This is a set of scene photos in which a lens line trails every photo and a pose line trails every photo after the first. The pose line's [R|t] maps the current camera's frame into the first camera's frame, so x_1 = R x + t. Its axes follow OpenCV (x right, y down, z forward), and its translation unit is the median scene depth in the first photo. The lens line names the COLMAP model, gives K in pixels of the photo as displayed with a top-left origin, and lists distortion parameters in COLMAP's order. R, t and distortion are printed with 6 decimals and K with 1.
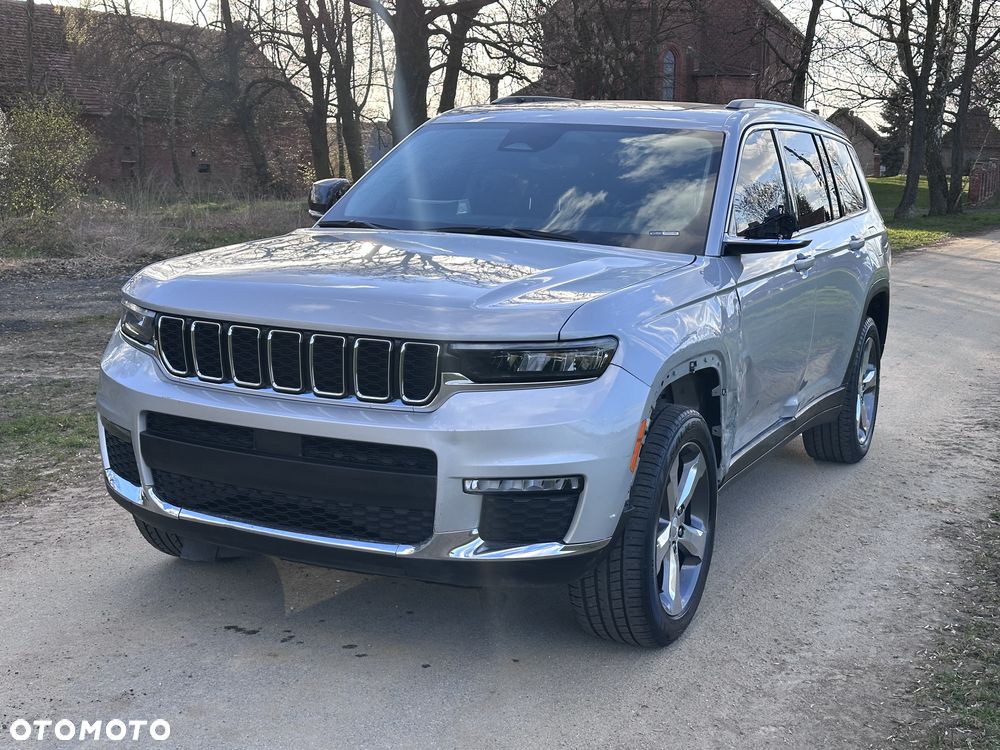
lens RADIAL K [[1379.5, 0, 482.1], [0, 1379.5, 388.7], [0, 0, 1]] dist [0.132799, 0.000000]
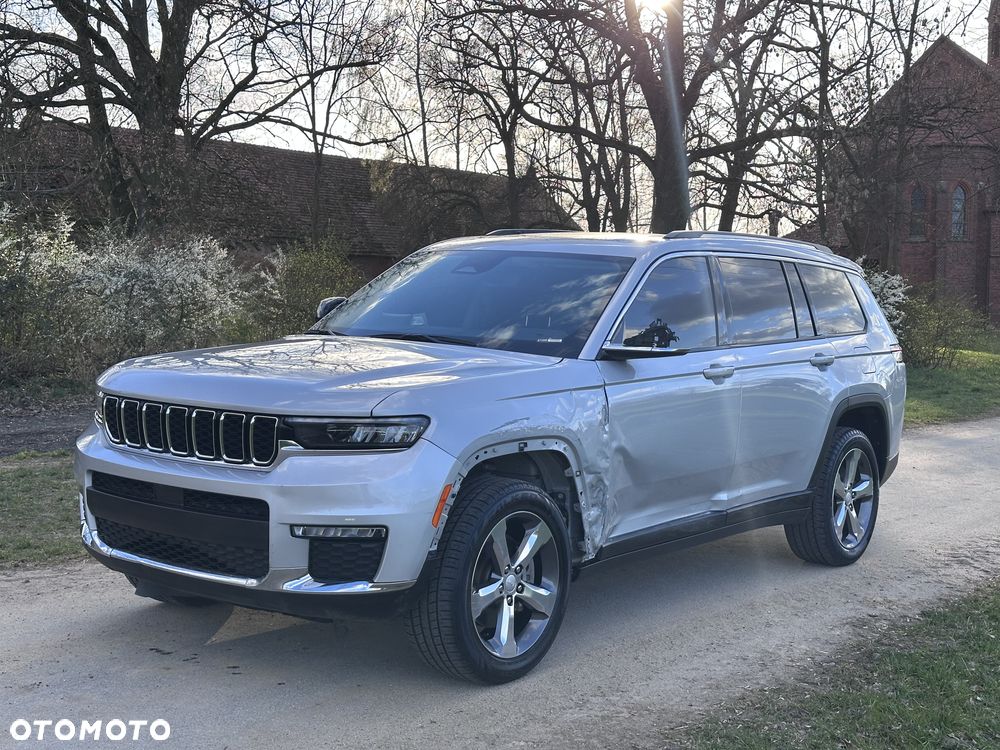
lens RADIAL K [[1379.5, 0, 492.2], [0, 1379.5, 388.9], [0, 0, 1]] dist [0.132799, 0.000000]
pose [[0.978224, 0.016631, -0.206885, 0.267159], [-0.036801, 0.994889, -0.094028, 0.033909], [0.204264, 0.099594, 0.973836, -0.126054]]
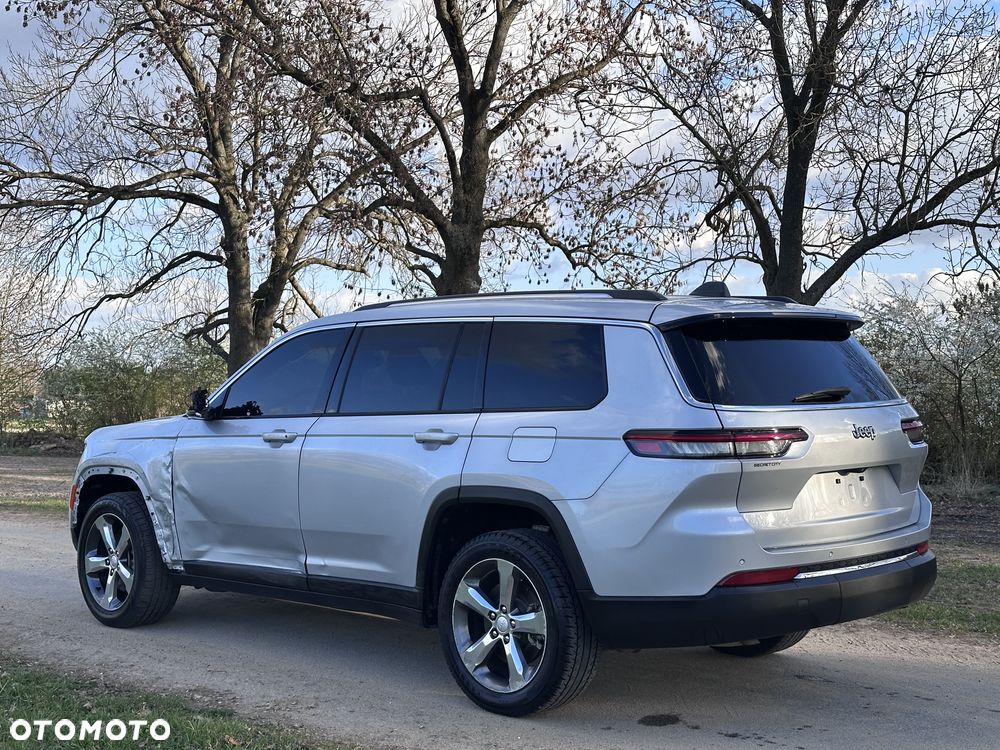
lens RADIAL K [[1379.5, 0, 498.1], [0, 1379.5, 367.8], [0, 0, 1]] dist [0.132799, 0.000000]
pose [[-0.326239, -0.031747, -0.944754, 1.241573], [-0.159143, 0.987015, 0.021788, -0.195309], [0.931795, 0.157459, -0.327056, 1.475329]]
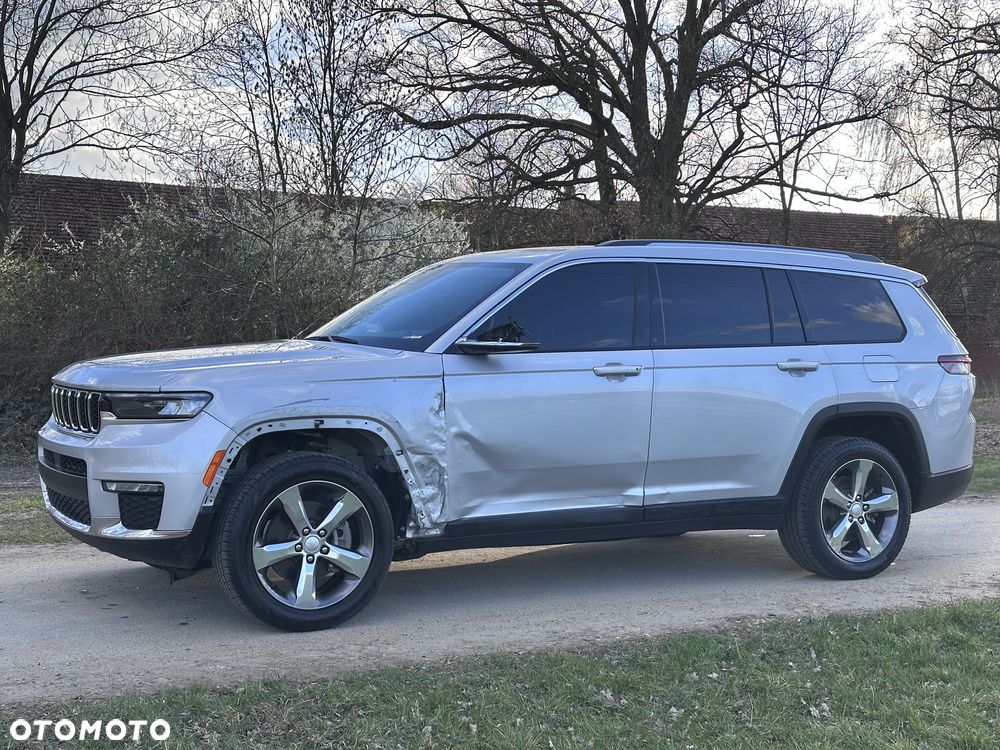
lens RADIAL K [[1379.5, 0, 486.0], [0, 1379.5, 386.1], [0, 0, 1]] dist [0.132799, 0.000000]
pose [[0.814406, 0.002534, -0.580289, 0.773706], [-0.087730, 0.989034, -0.118806, 0.068115], [0.573625, 0.147666, 0.805698, -0.009178]]
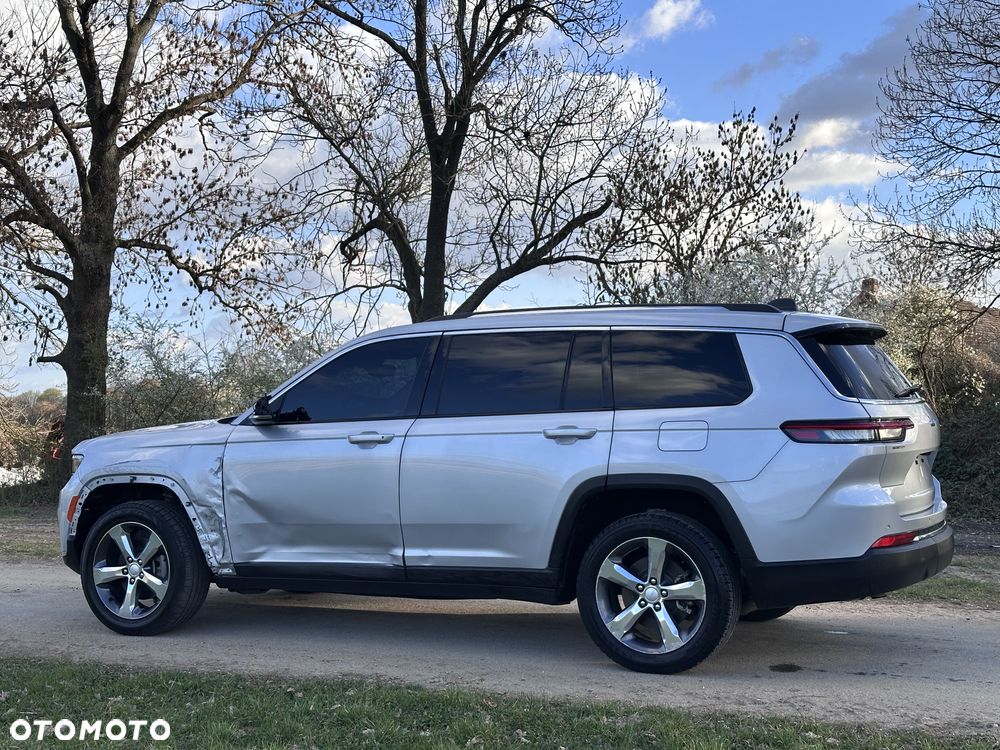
lens RADIAL K [[1379.5, 0, 489.5], [0, 1379.5, 376.1], [0, 0, 1]] dist [0.132799, 0.000000]
pose [[-0.001666, -0.046086, -0.998936, 1.432046], [-0.153447, 0.987119, -0.045285, -0.100334], [0.988156, 0.153208, -0.008716, 1.046853]]
